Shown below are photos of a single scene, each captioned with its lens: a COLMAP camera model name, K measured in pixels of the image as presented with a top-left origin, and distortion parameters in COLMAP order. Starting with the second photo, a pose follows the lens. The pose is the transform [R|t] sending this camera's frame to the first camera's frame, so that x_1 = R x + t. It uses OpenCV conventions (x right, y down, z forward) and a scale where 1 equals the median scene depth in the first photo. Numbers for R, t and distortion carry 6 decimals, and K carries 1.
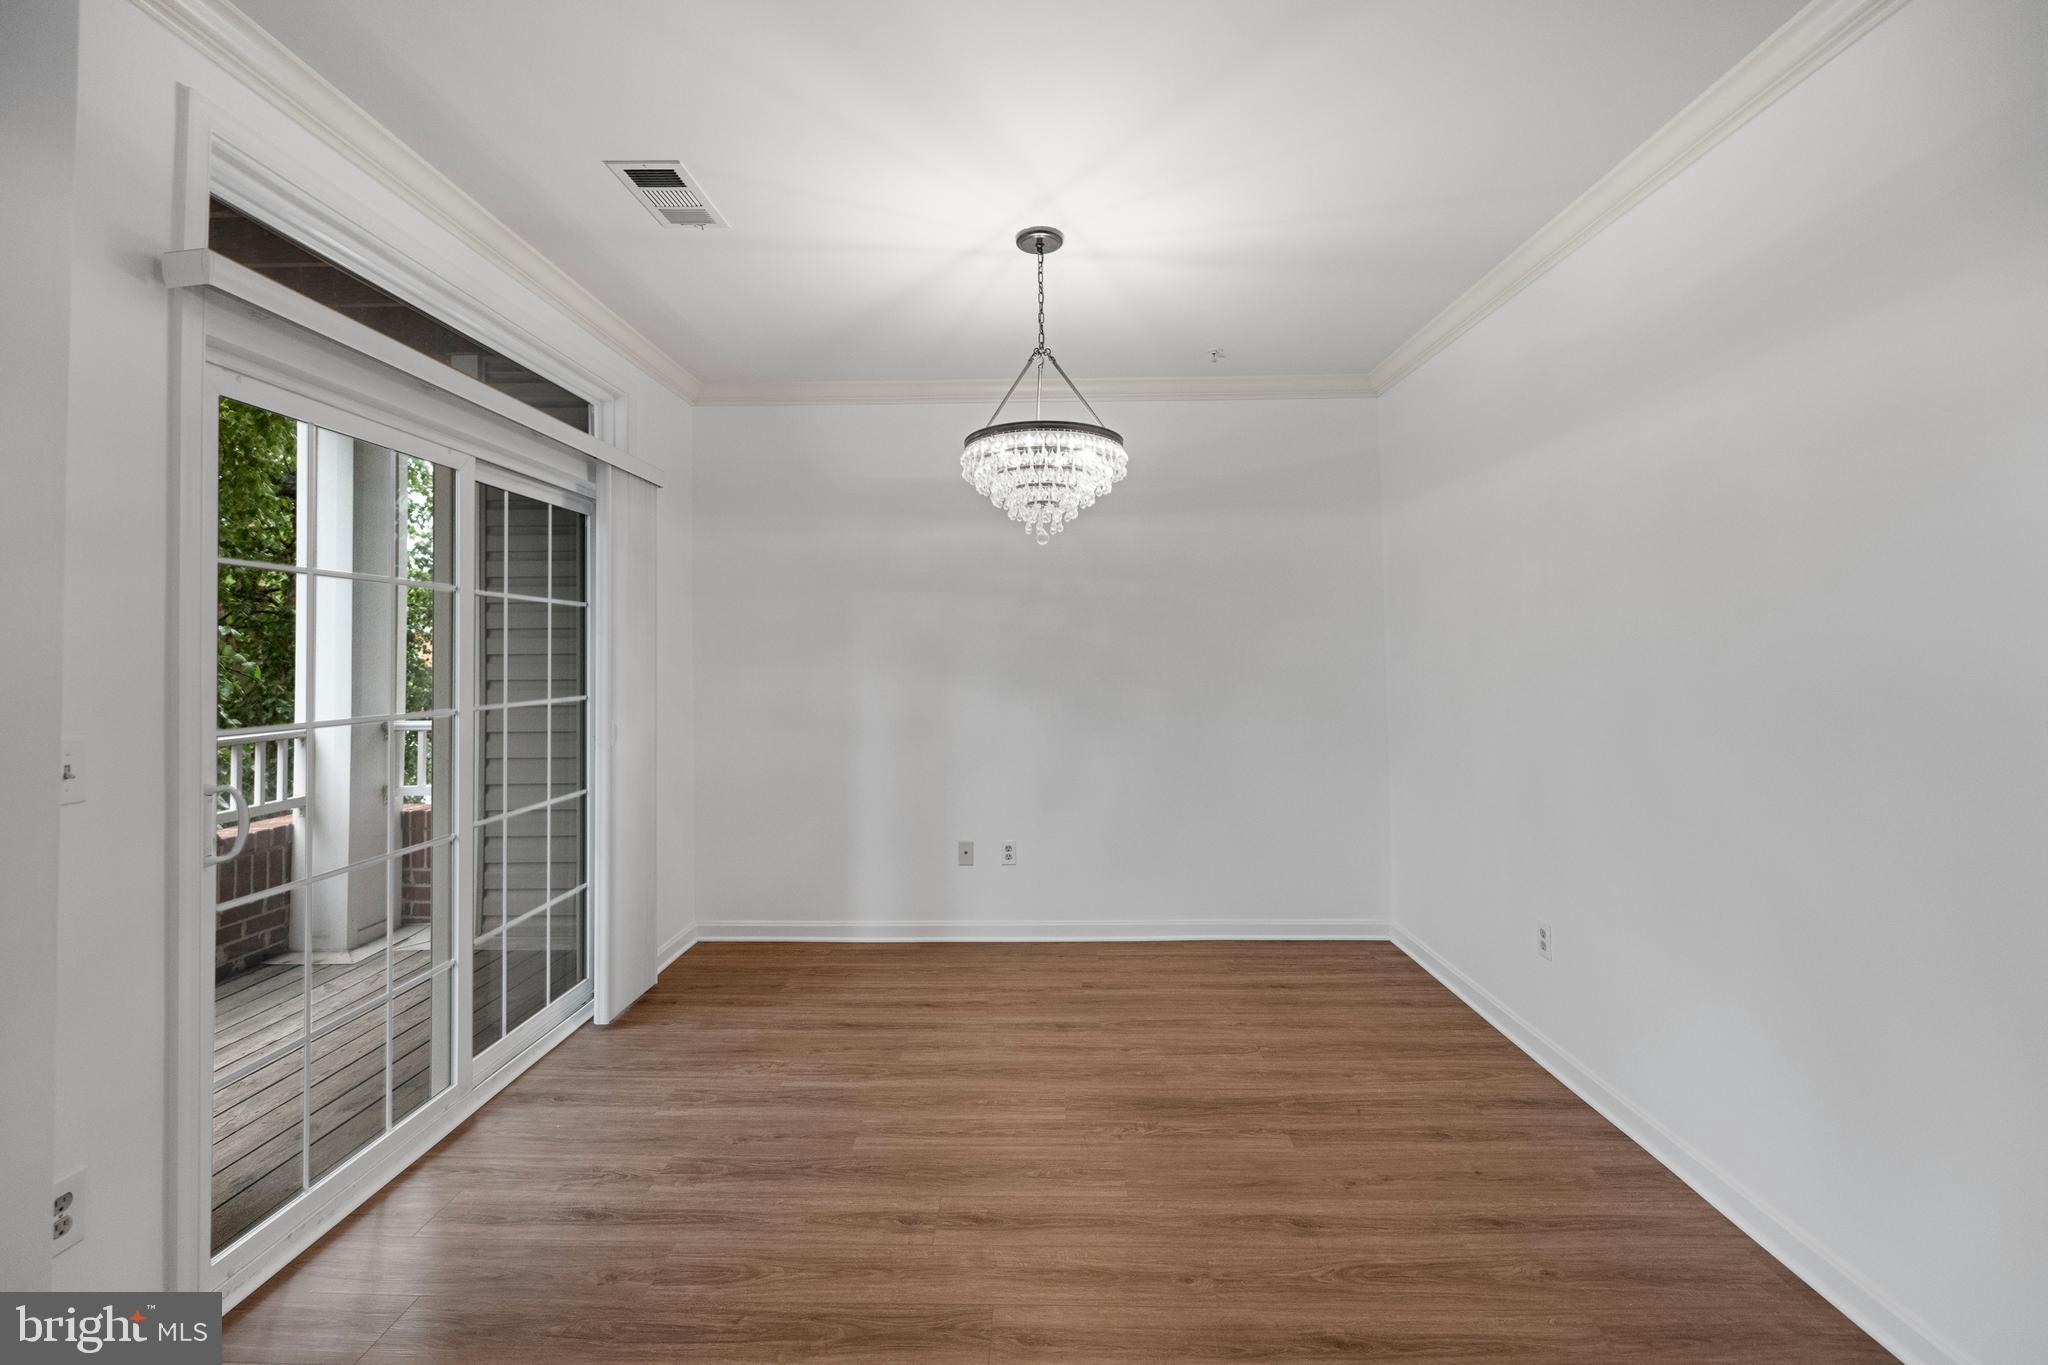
lens RADIAL K [[873.2, 0, 1019.8], [0, 873.2, 634.1], [0, 0, 1]] dist [0.000378, 0.000236]
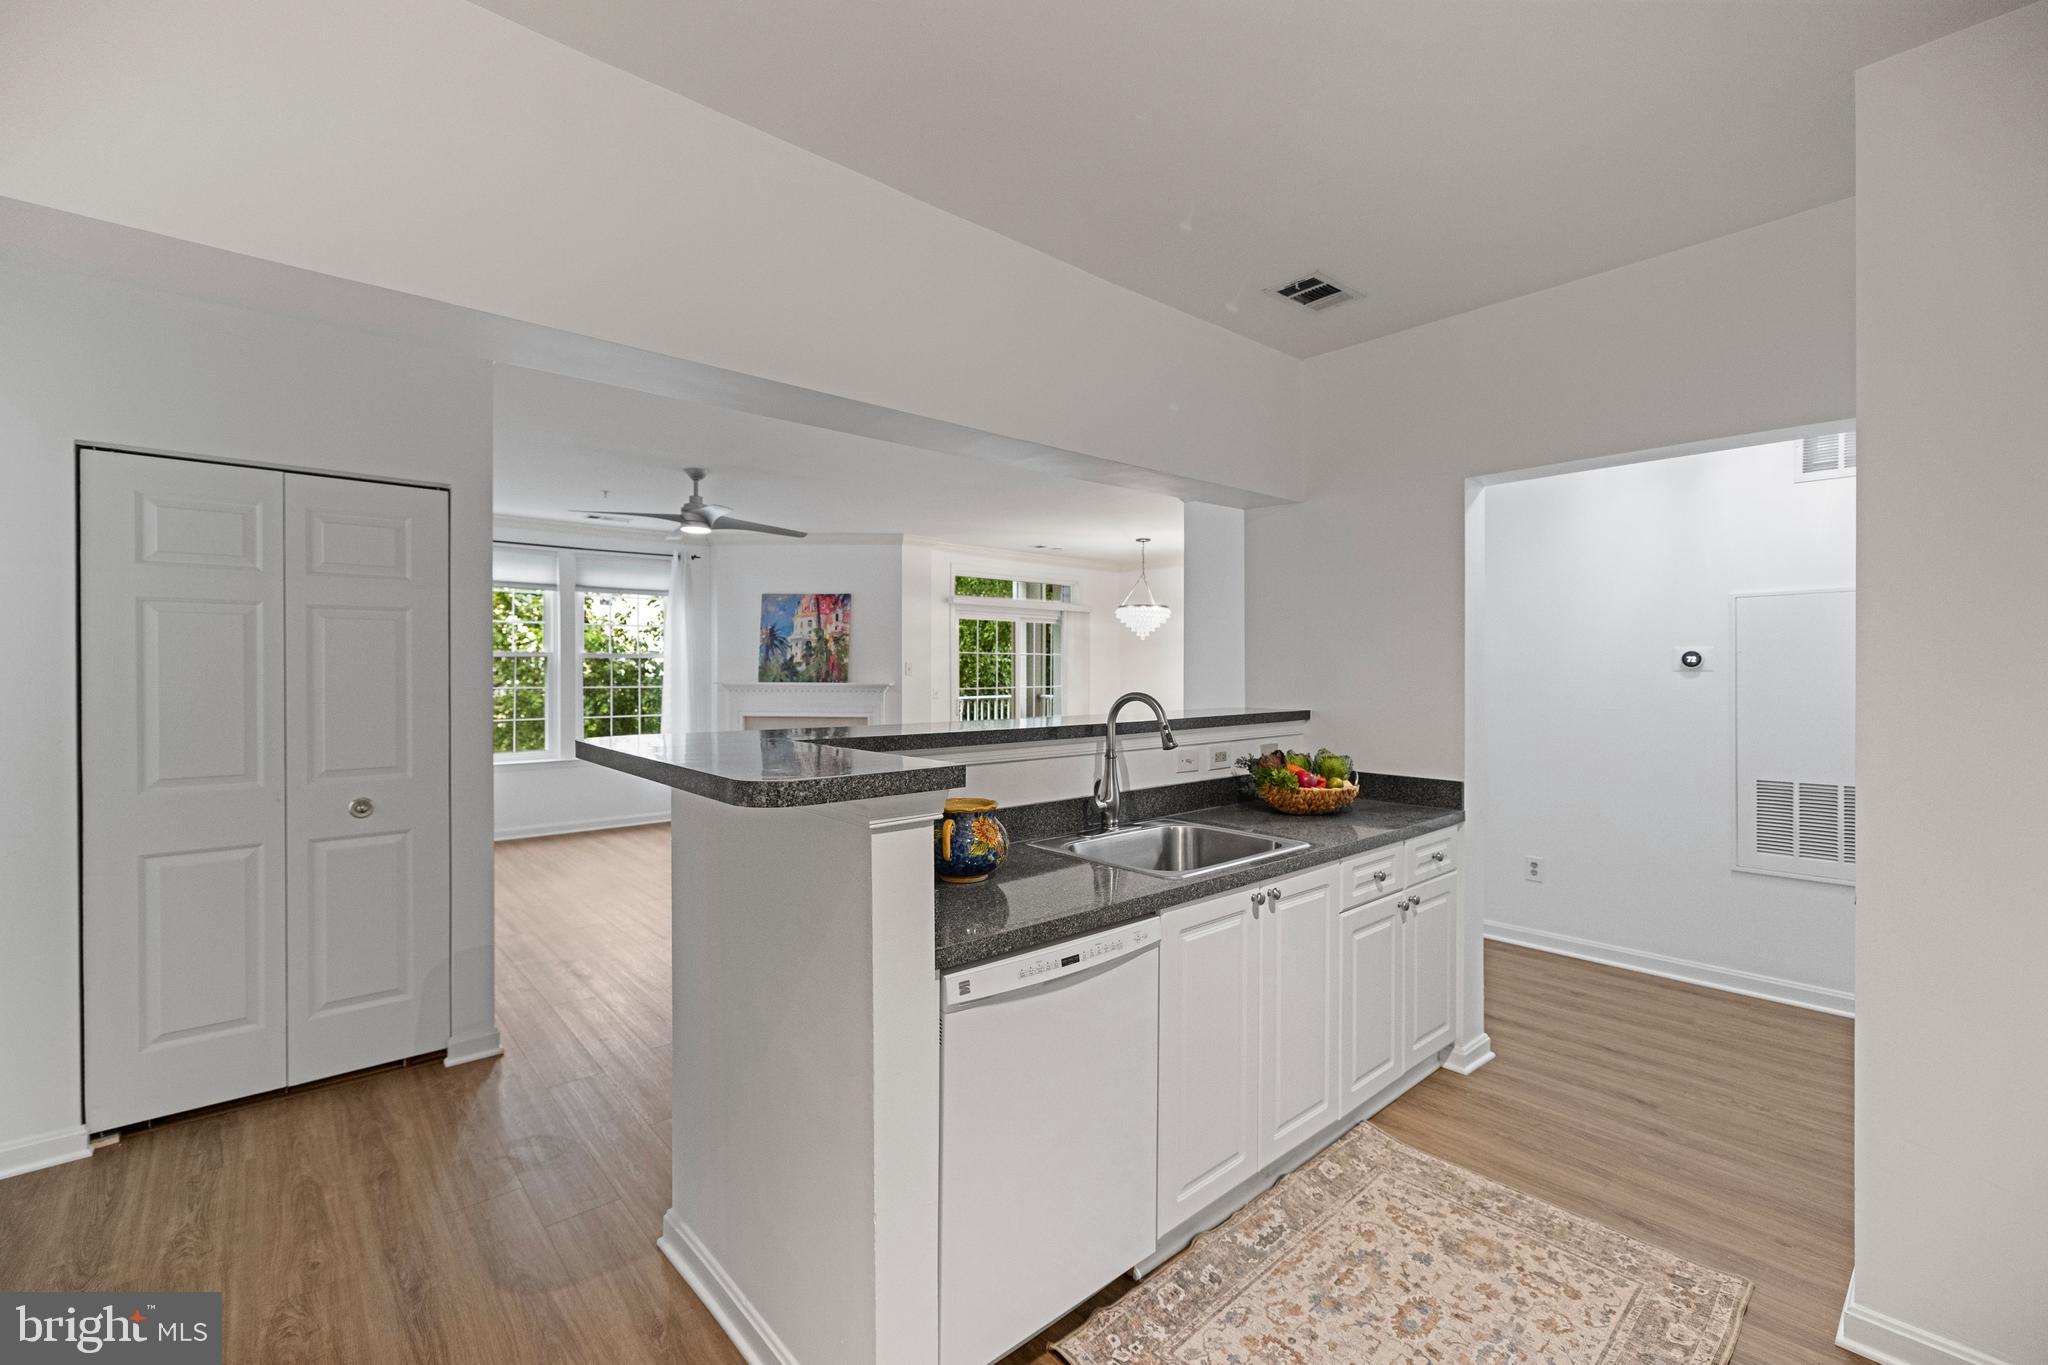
lens RADIAL K [[862.7, 0, 1030.7], [0, 862.7, 670.8], [0, 0, 1]] dist [-0.001169, 0.000161]
pose [[0.684045, 0.010652, -0.729362, 2.109621], [0.009425, 0.999681, 0.023440, -0.070843], [0.729379, -0.022908, 0.683726, -1.471199]]
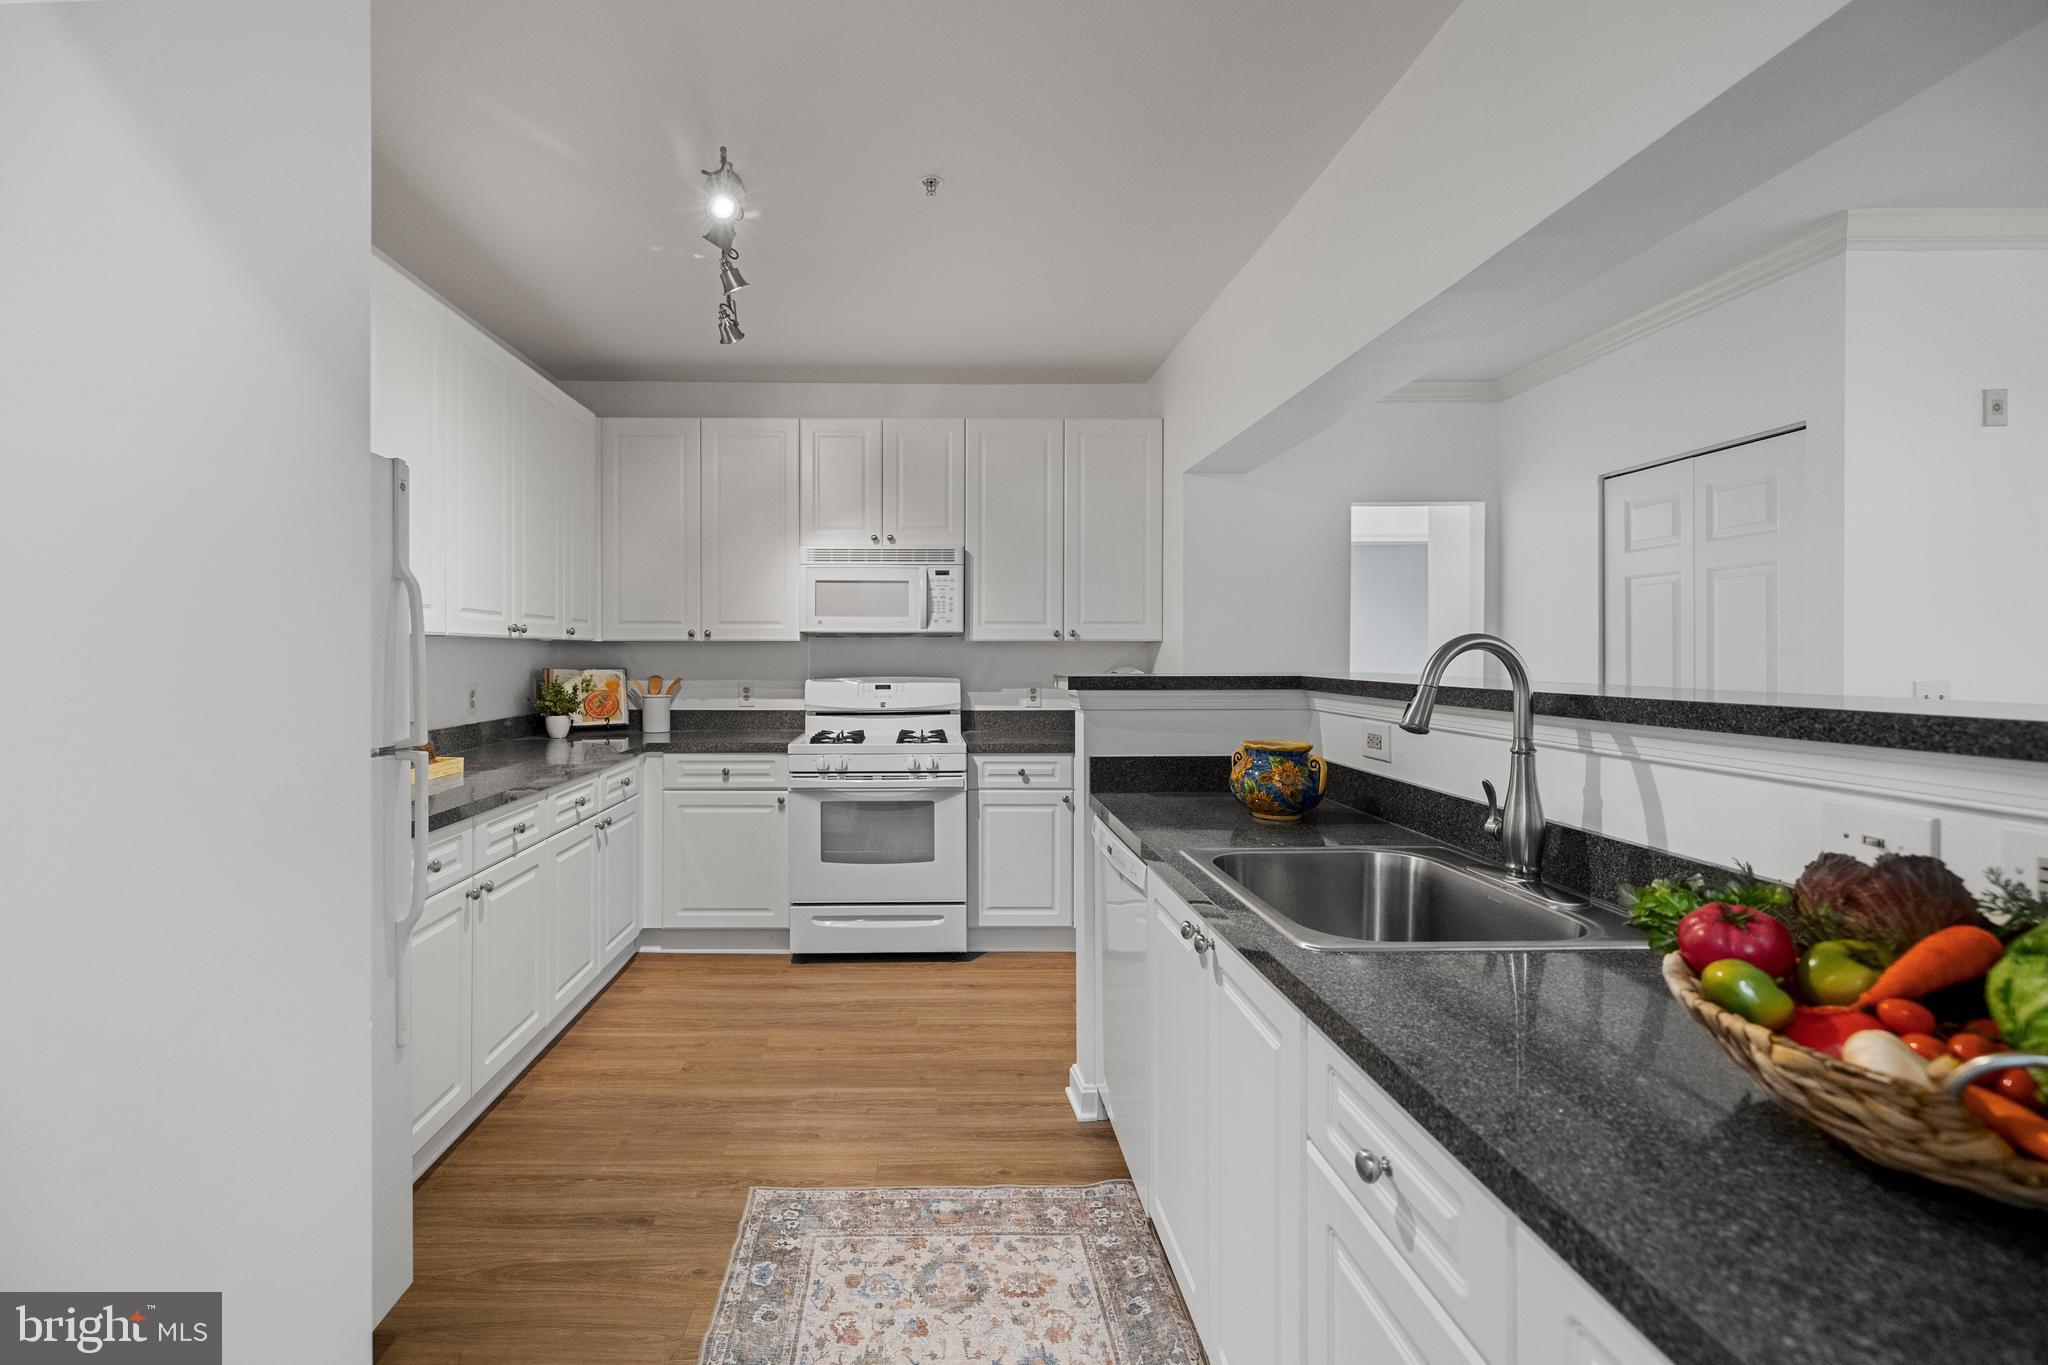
lens RADIAL K [[897.4, 0, 926.7], [0, 897.4, 657.7], [0, 0, 1]] dist [-0.000177, 0.000088]
pose [[-0.999621, 0.010675, -0.025358, 1.831284], [0.011138, 0.999772, -0.018203, 0.001335], [0.025157, -0.018479, -0.999513, -0.103001]]
